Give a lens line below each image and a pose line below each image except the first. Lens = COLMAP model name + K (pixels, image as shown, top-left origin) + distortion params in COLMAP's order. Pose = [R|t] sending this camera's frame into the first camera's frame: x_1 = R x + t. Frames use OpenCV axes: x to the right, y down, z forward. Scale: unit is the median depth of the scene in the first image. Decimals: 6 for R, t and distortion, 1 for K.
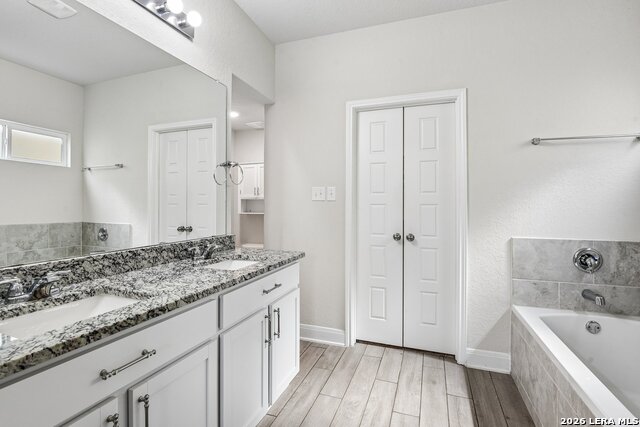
lens RADIAL K [[302.3, 0, 322.0], [0, 302.3, 210.0], [0, 0, 1]] dist [0.003276, -0.000243]
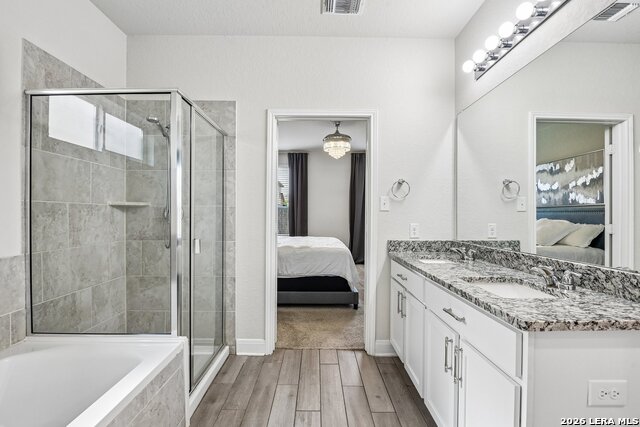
lens RADIAL K [[302.3, 0, 322.0], [0, 302.3, 210.0], [0, 0, 1]] dist [0.003276, -0.000243]
pose [[-0.933833, -0.008050, -0.357619, 0.536135], [-0.007913, 0.999967, -0.001846, -0.029796], [0.357622, 0.001107, -0.933866, 1.865359]]
